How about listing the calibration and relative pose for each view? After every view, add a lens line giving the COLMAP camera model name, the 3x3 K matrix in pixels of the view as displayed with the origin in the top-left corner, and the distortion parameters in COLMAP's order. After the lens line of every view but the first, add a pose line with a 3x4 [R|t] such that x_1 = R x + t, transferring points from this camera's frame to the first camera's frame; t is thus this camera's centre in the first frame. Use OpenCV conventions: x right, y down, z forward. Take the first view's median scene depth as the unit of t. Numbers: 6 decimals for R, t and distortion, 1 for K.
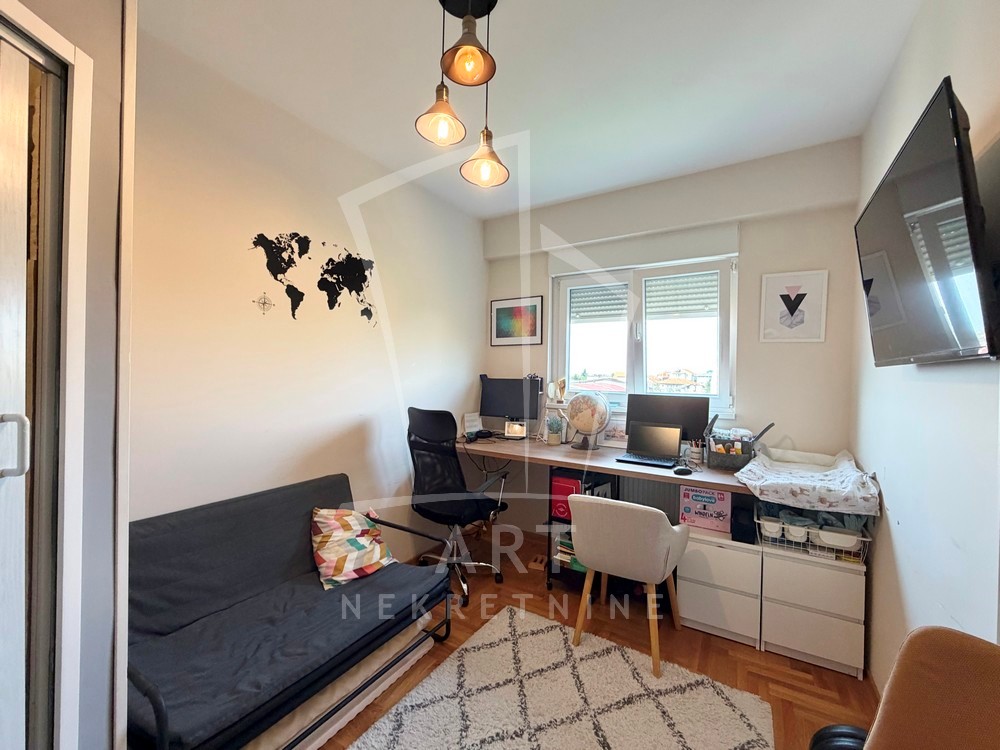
lens RADIAL K [[426.4, 0, 500.3], [0, 426.4, 370.8], [0, 0, 1]] dist [-0.001402, 0.000128]
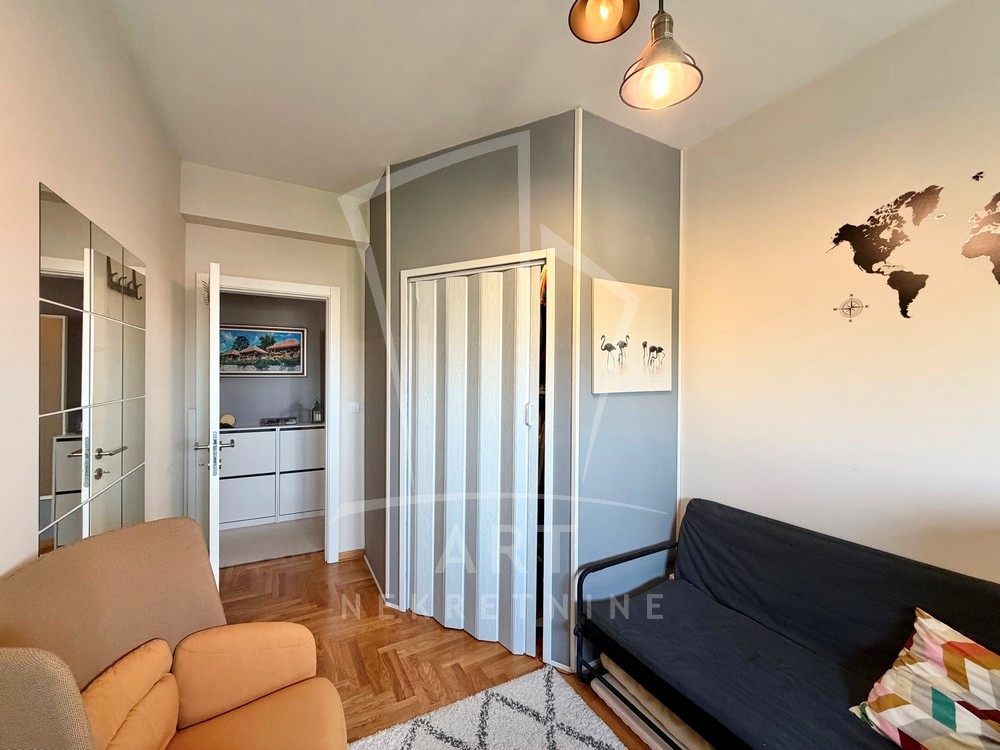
lens RADIAL K [[399.6, 0, 499.0], [0, 399.6, 378.0], [0, 0, 1]] dist [0.000180, 0.000746]
pose [[-0.500029, -0.016746, -0.865847, 0.367561], [-0.015602, 0.999825, -0.010327, -0.006651], [0.865868, 0.008345, -0.500203, 0.682563]]
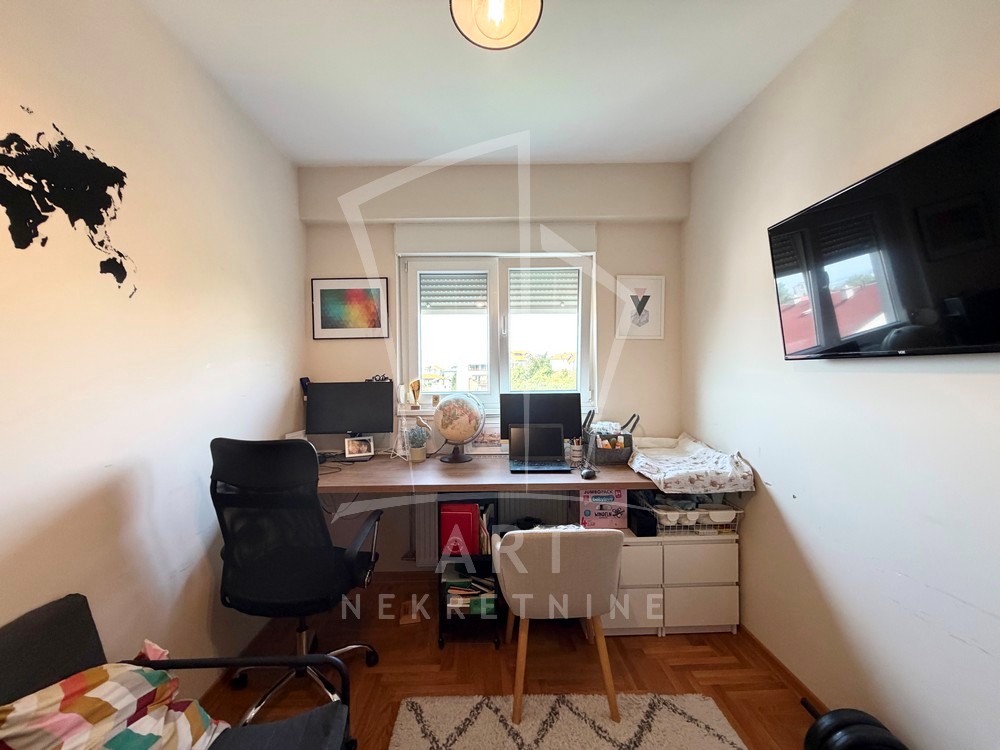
lens RADIAL K [[399.6, 0, 497.8], [0, 399.6, 373.4], [0, 0, 1]] dist [0.000180, 0.000746]
pose [[0.838149, -0.029454, 0.544646, -0.203379], [0.022165, 0.999555, 0.019947, -0.008114], [-0.544992, -0.004647, 0.838429, 0.358188]]
